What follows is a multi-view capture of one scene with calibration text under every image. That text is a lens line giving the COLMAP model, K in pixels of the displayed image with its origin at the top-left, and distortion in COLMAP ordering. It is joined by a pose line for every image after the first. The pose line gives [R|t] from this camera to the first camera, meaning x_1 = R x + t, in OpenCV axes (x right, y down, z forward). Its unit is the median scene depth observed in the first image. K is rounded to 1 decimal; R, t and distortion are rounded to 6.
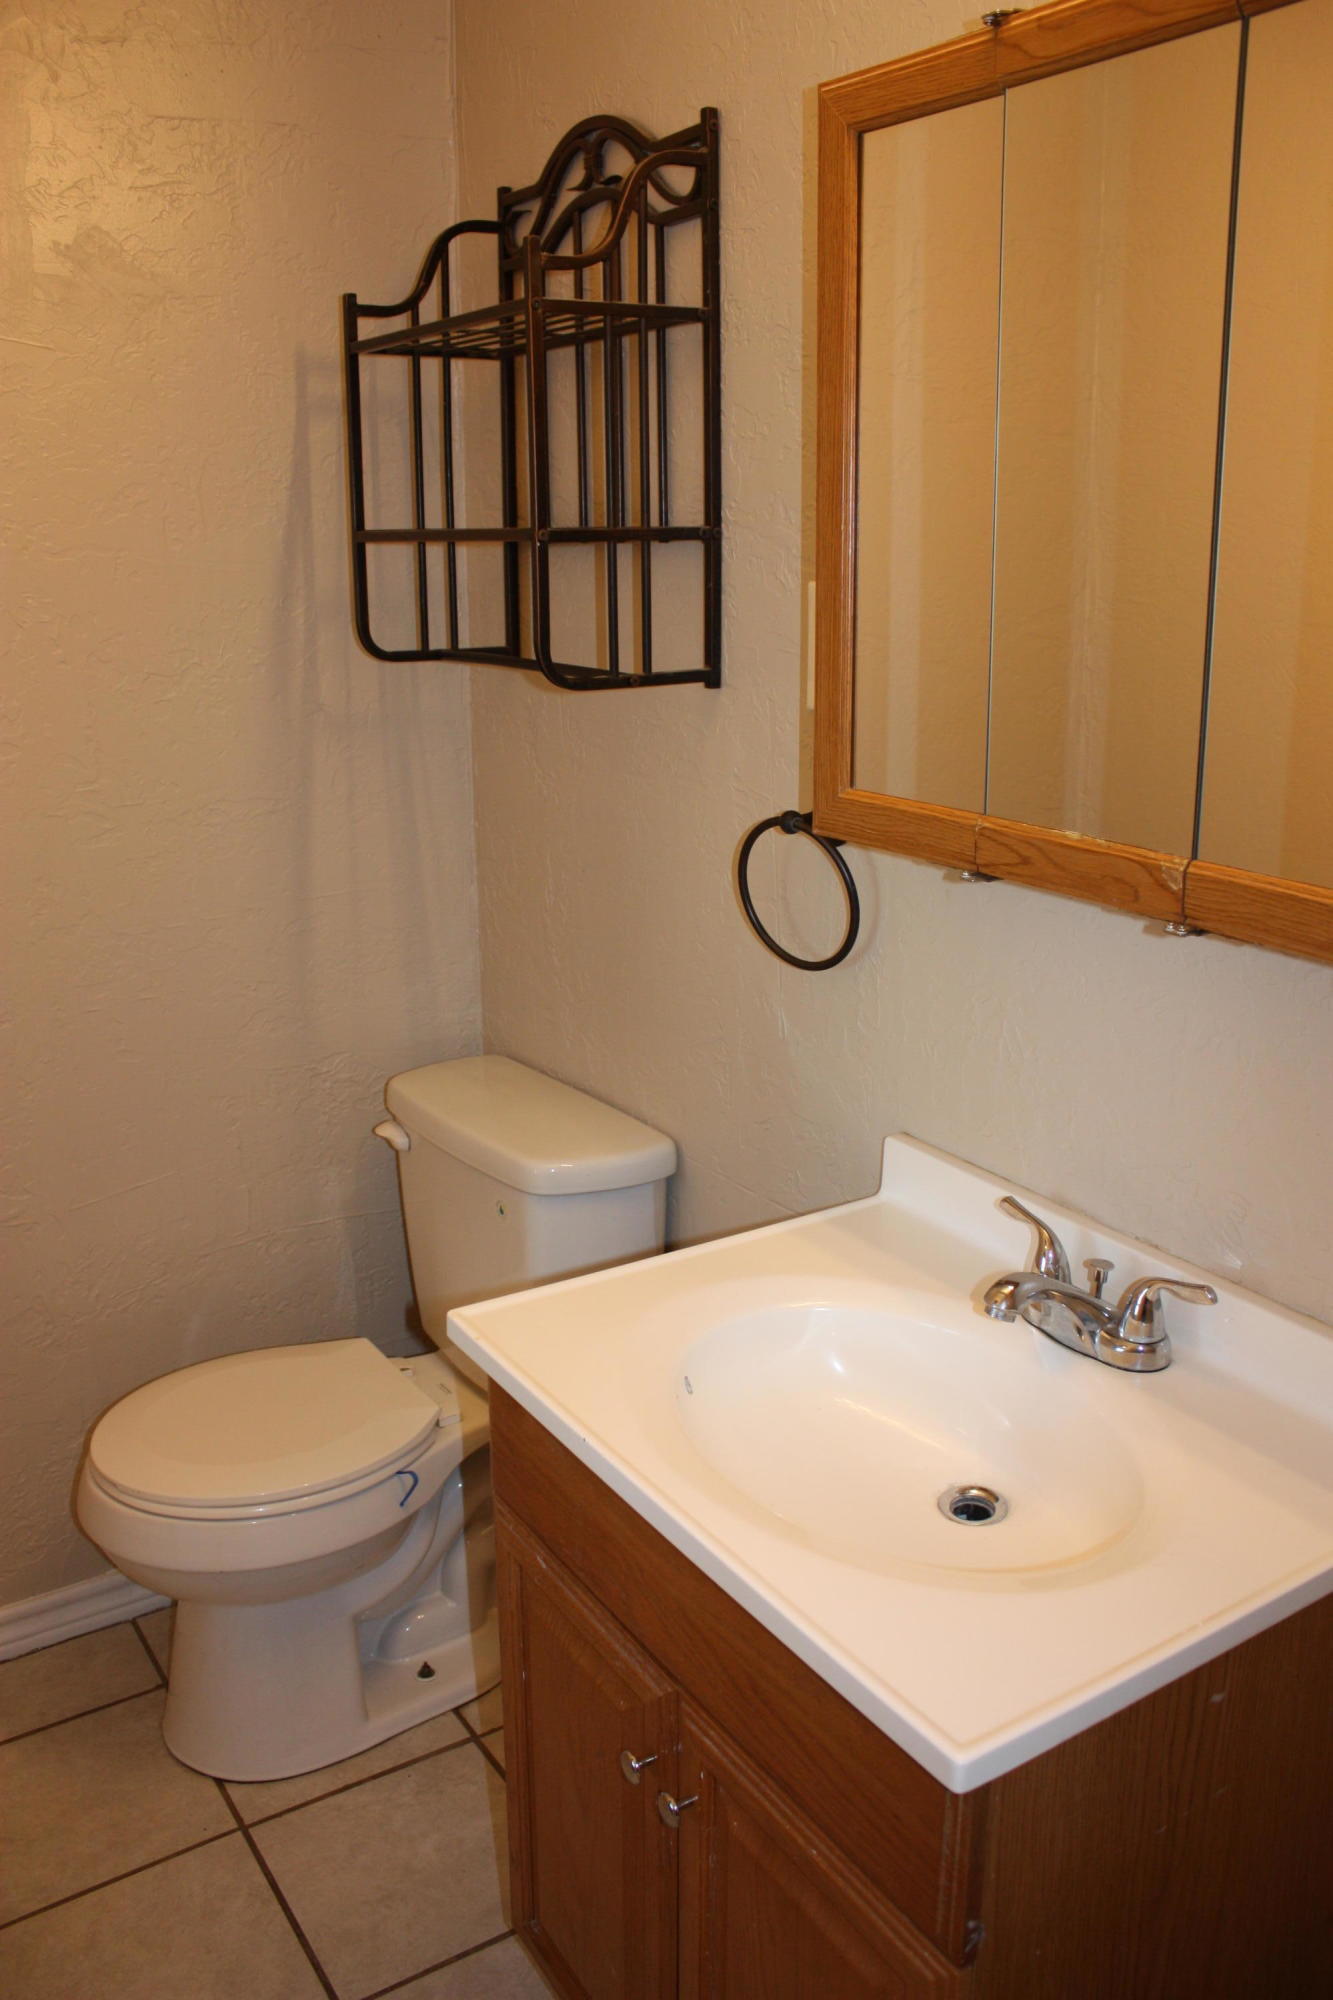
lens RADIAL K [[1678.2, 0, 667.2], [0, 1678.2, 1005.6], [0, 0, 1]] dist [-0.157978, 0.136683]
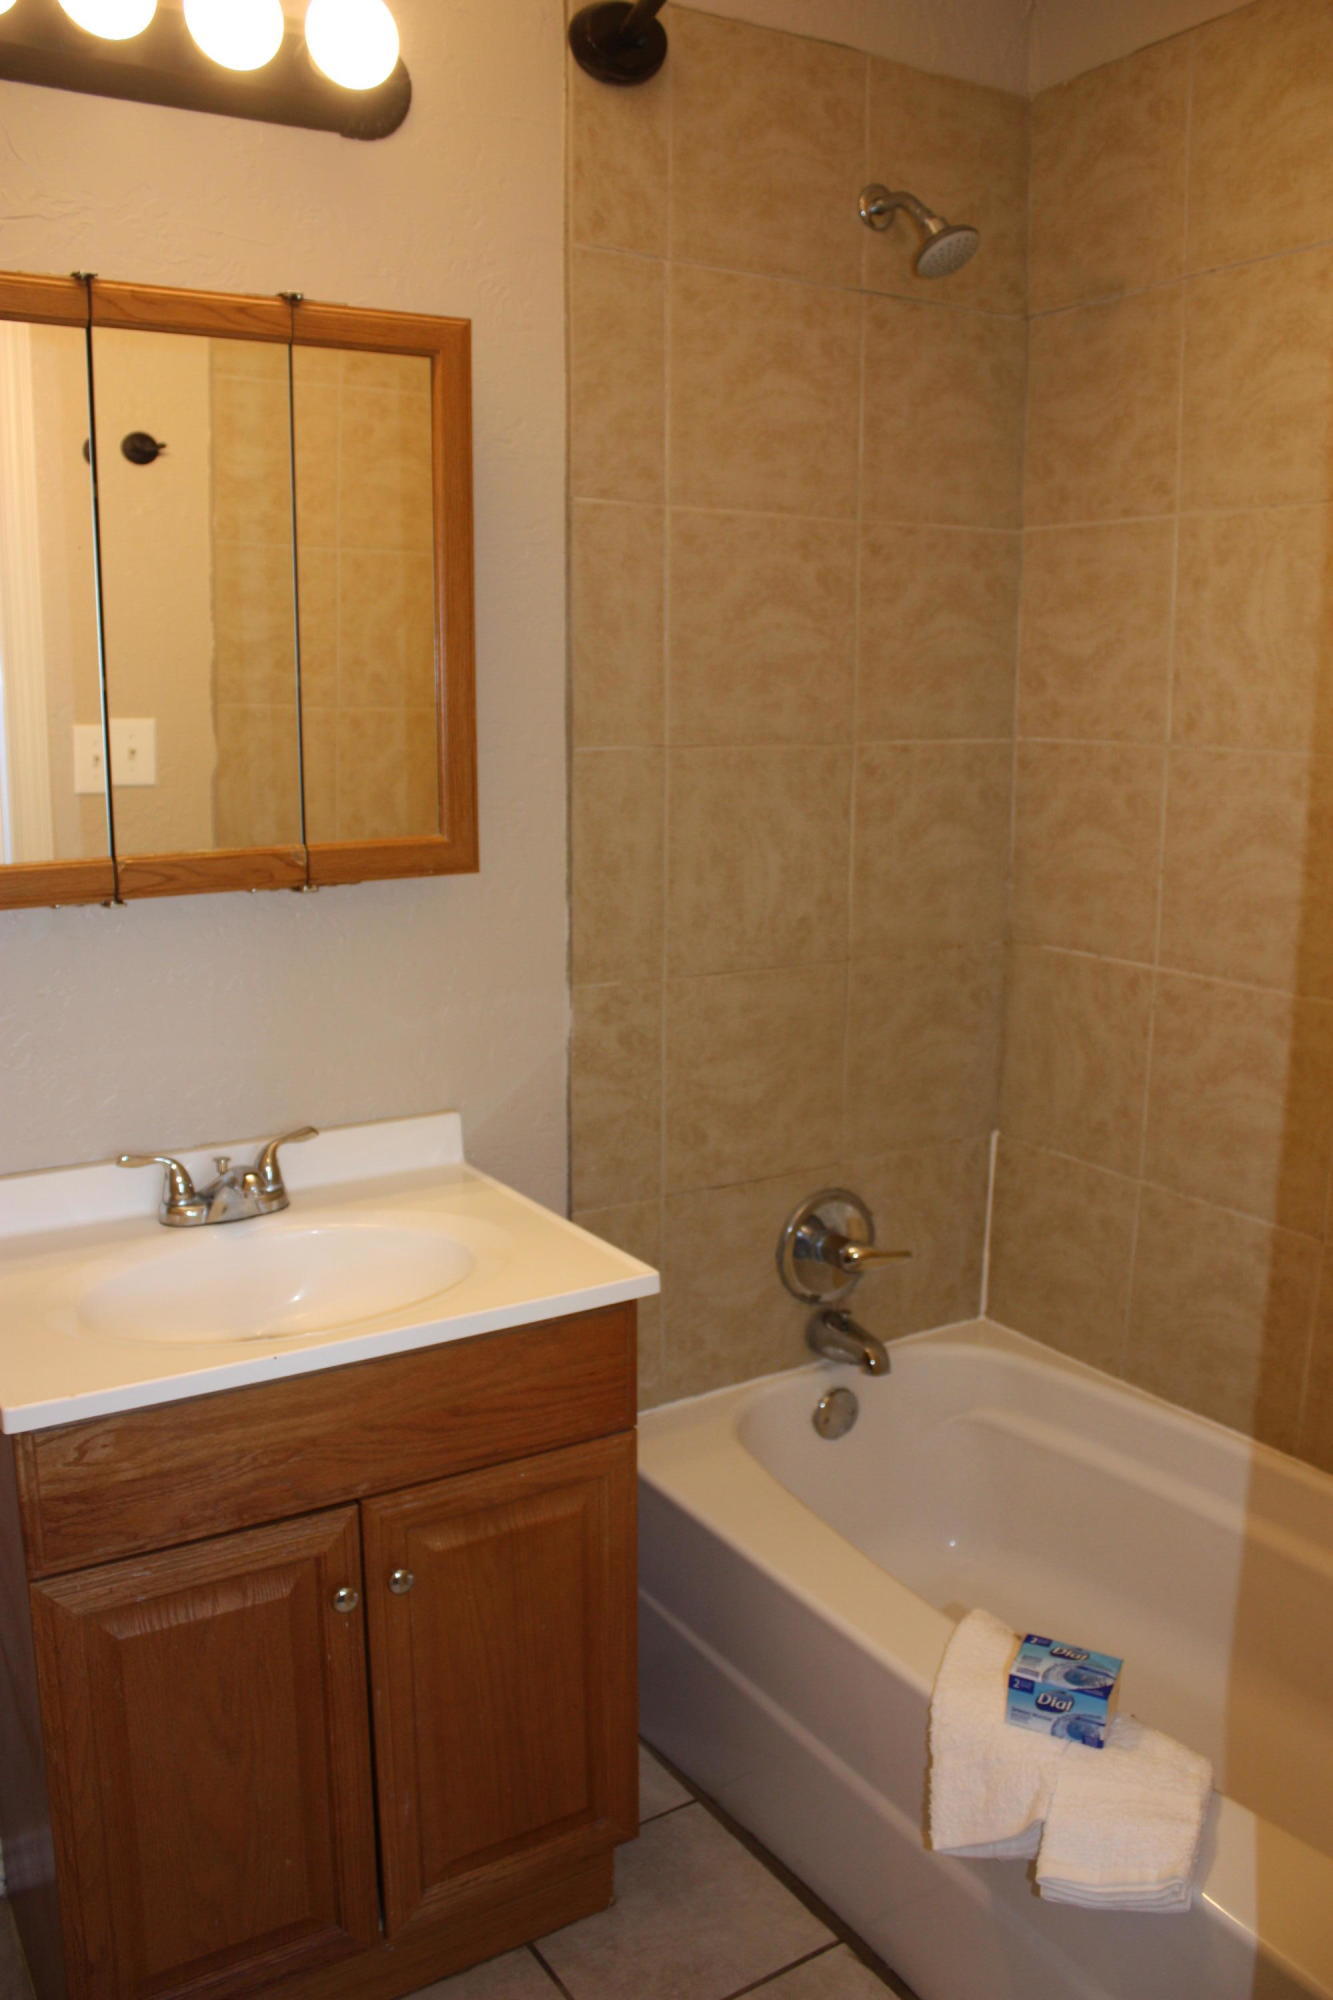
lens RADIAL K [[1678.2, 0, 664.9], [0, 1678.2, 999.6], [0, 0, 1]] dist [-0.157978, 0.136683]
pose [[0.016222, -0.192485, 0.981166, -1.231659], [0.282158, 0.942293, 0.180194, -0.133476], [-0.959231, 0.273921, 0.069597, 0.579661]]
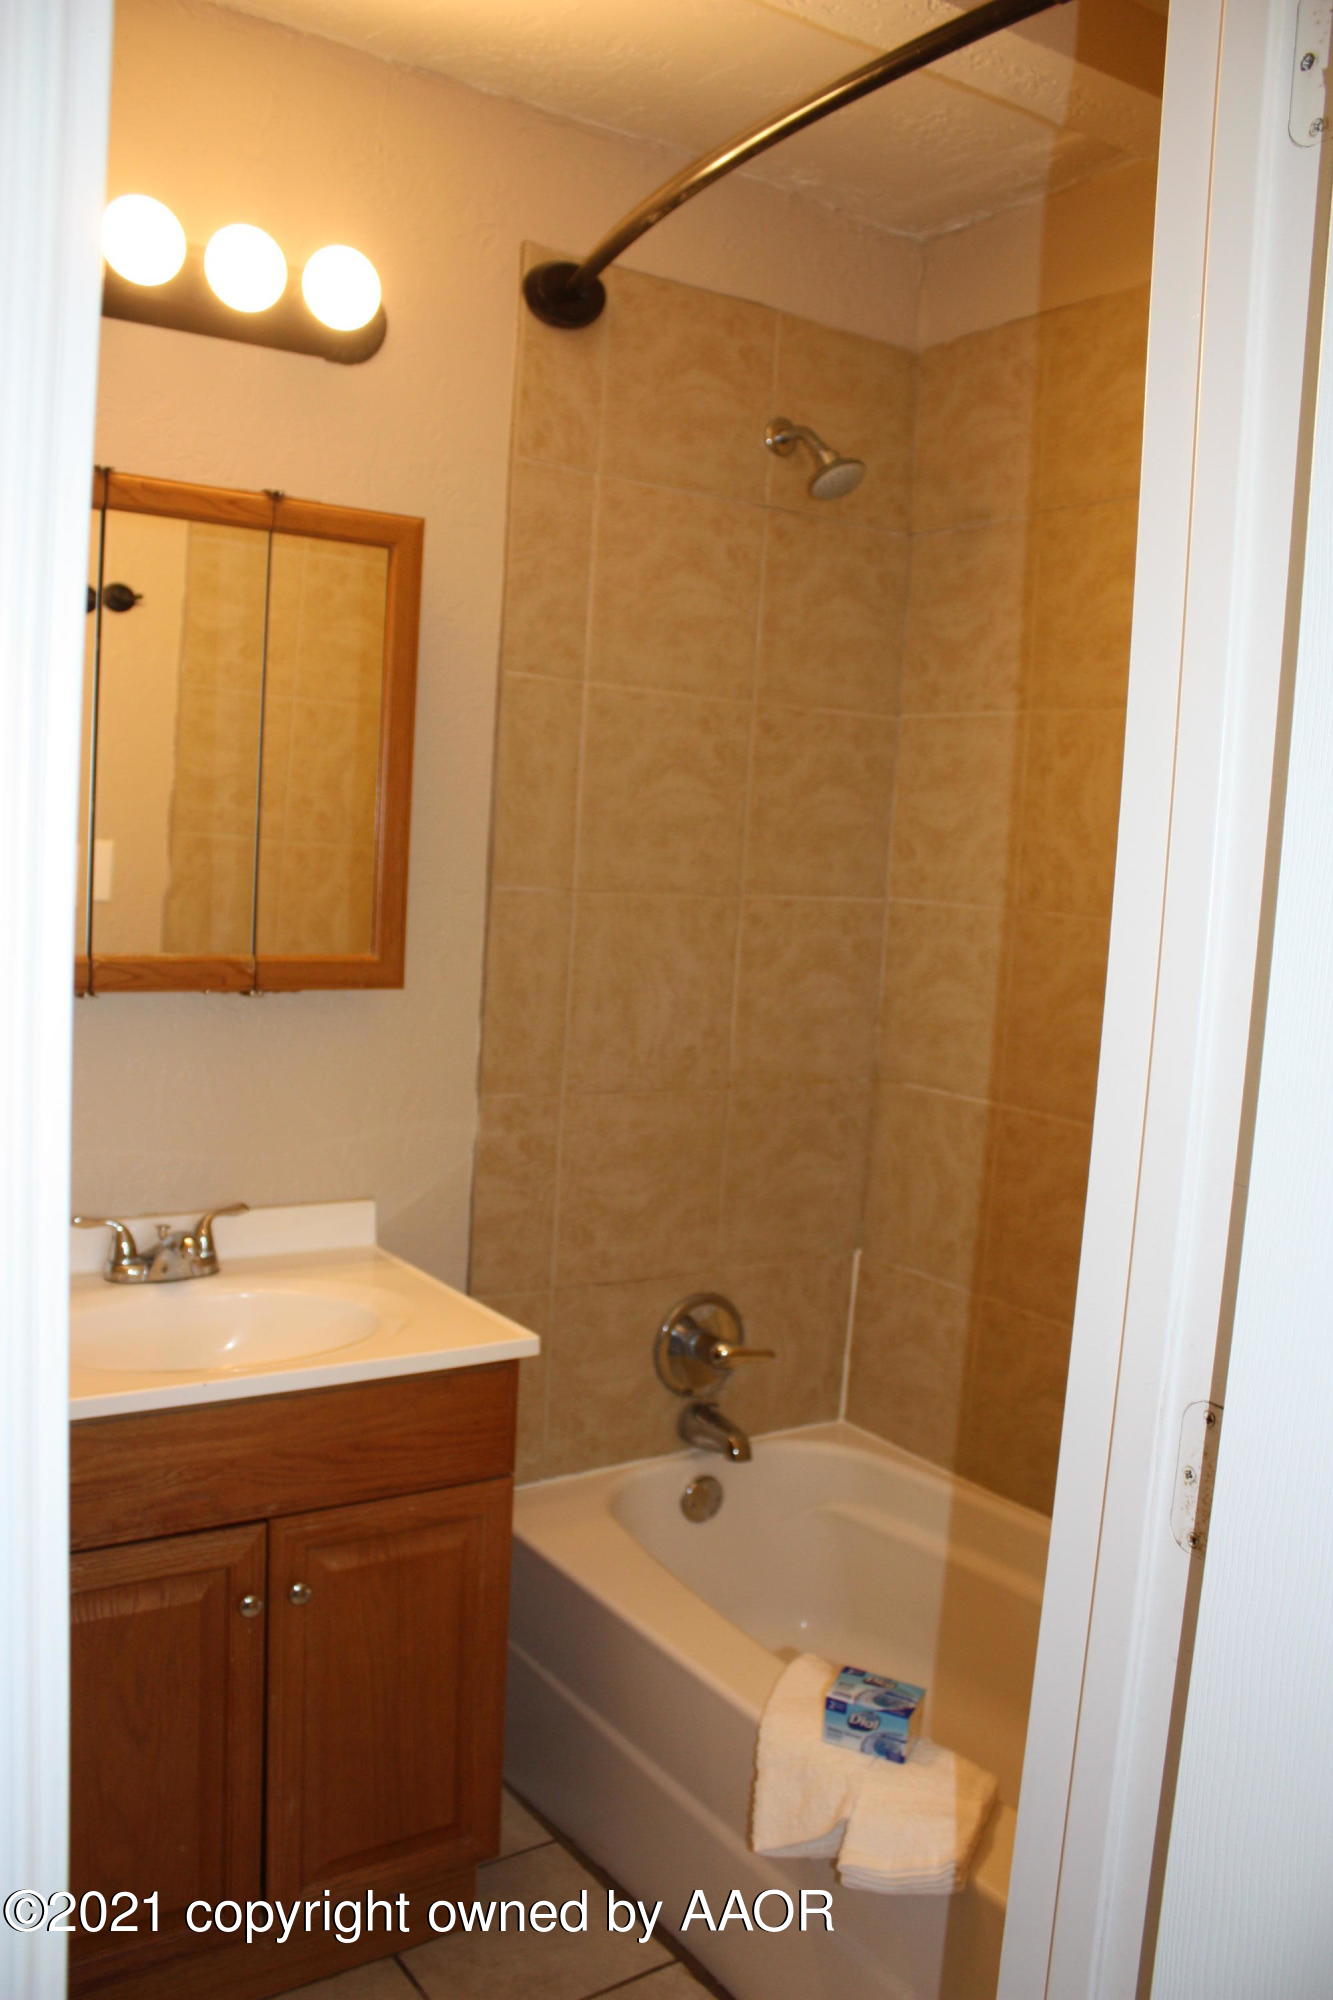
lens RADIAL K [[1678.2, 0, 666.8], [0, 1678.2, 996.0], [0, 0, 1]] dist [-0.157978, 0.136683]
pose [[-0.021642, -0.099245, 0.994828, -1.484910], [0.230011, 0.967874, 0.101560, -0.122263], [-0.972947, 0.231019, 0.001880, 0.544077]]
